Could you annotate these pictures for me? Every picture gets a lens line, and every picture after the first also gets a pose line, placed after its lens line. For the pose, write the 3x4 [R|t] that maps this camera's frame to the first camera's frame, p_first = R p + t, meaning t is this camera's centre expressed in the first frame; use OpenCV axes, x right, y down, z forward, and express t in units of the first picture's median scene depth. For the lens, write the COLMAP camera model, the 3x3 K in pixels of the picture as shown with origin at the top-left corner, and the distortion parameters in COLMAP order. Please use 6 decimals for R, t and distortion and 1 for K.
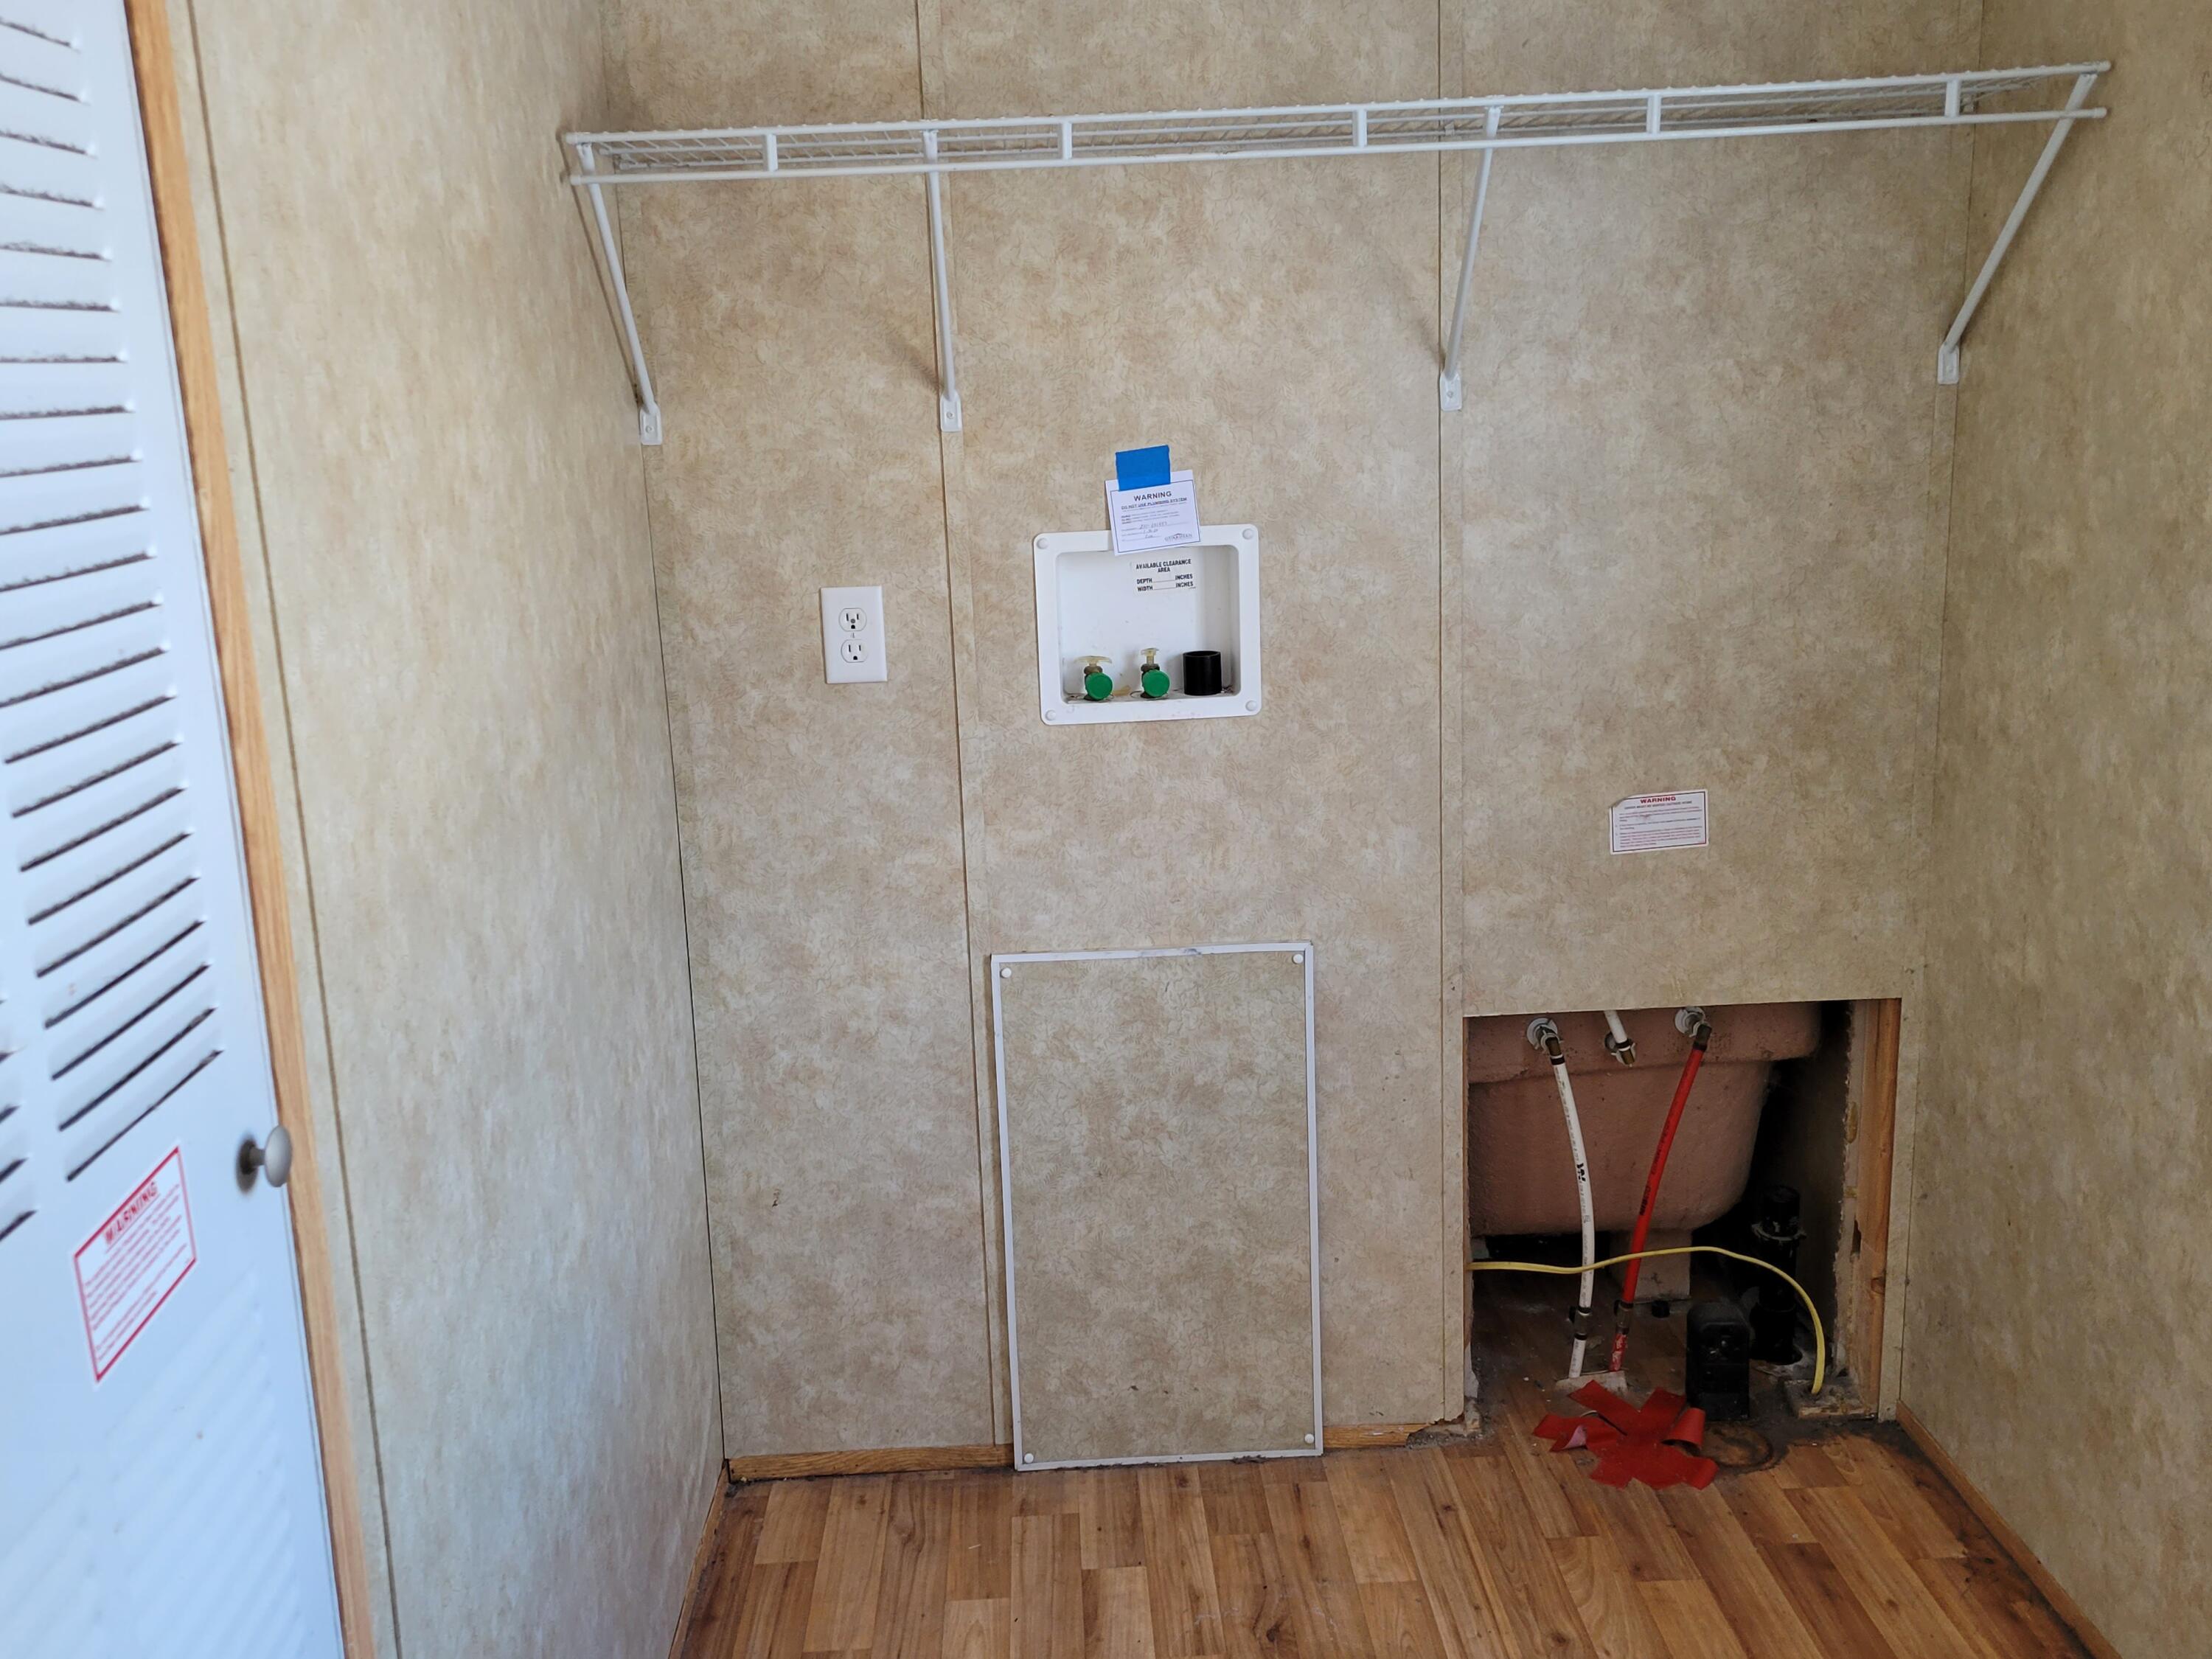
lens RADIAL K [[1983.1, 0, 1070.3], [0, 1983.1, 803.2], [0, 0, 1]] dist [0.064795, -0.003623]
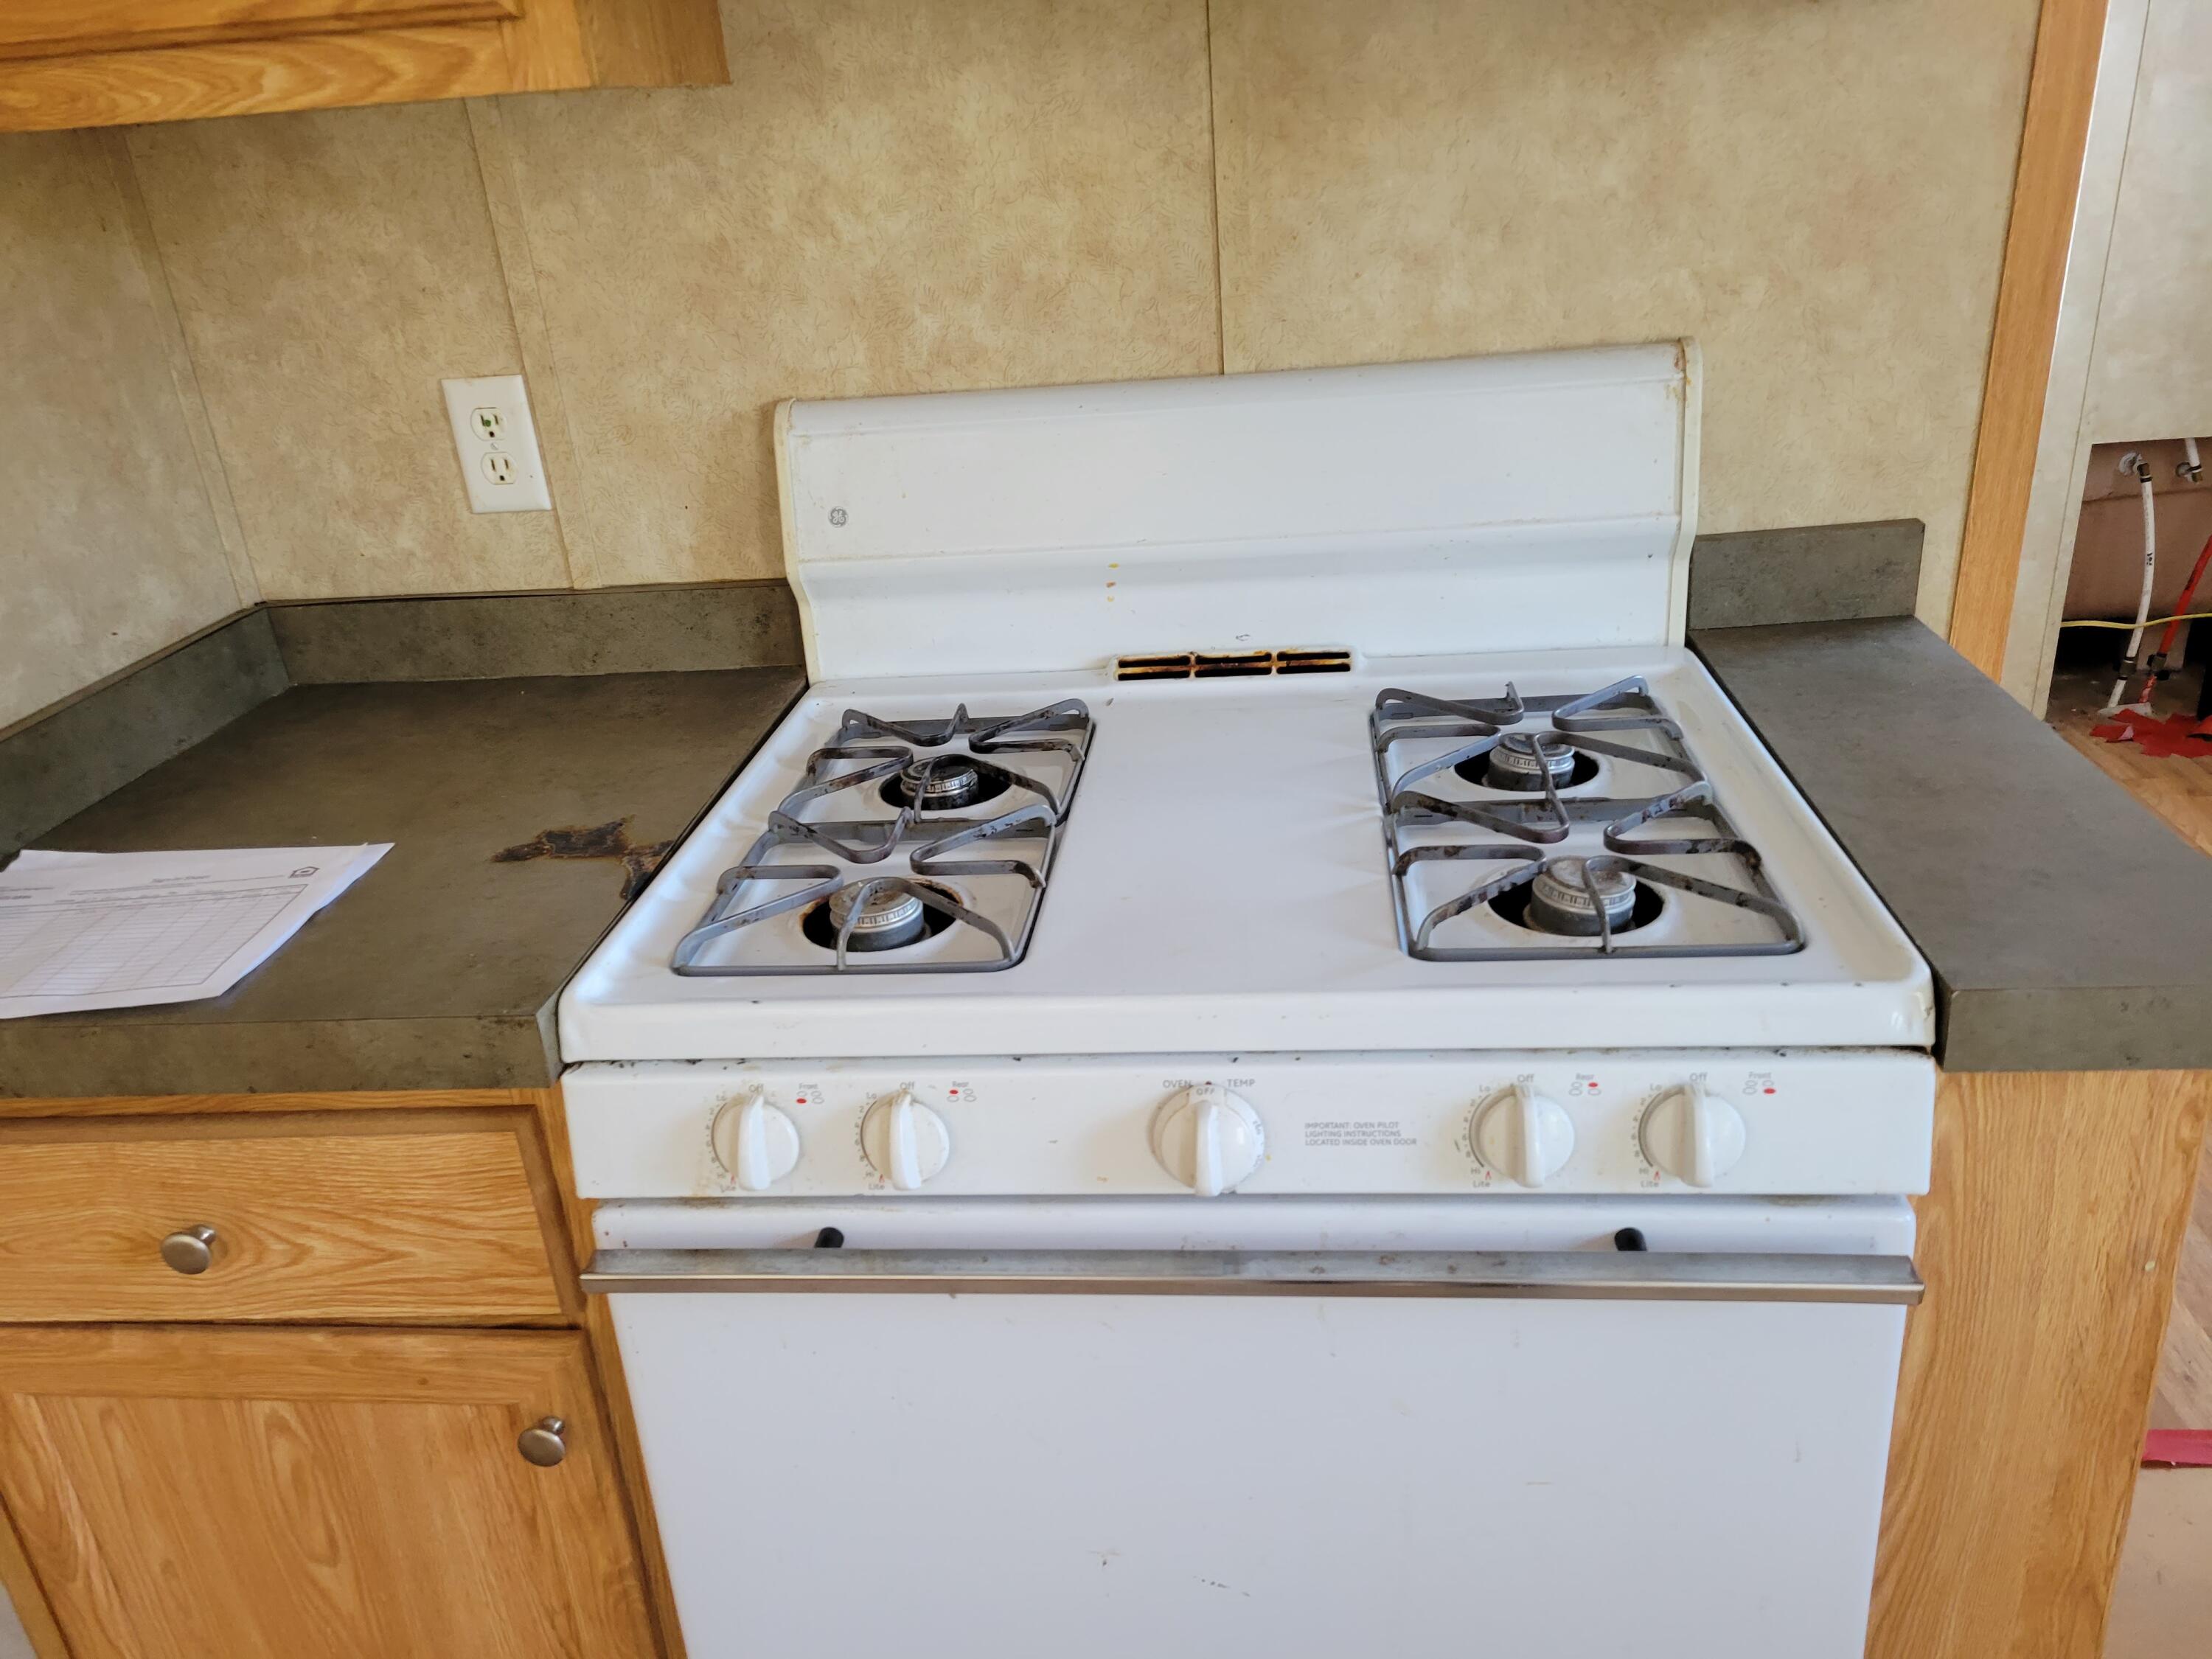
lens RADIAL K [[1647.9, 0, 1081.9], [0, 1647.9, 833.3], [0, 0, 1]] dist [0.069455, -0.047719]
pose [[0.990677, 0.019897, -0.134770, -0.371379], [0.007527, 0.979771, 0.199978, 0.136499], [0.136022, -0.199128, 0.970487, -0.368329]]
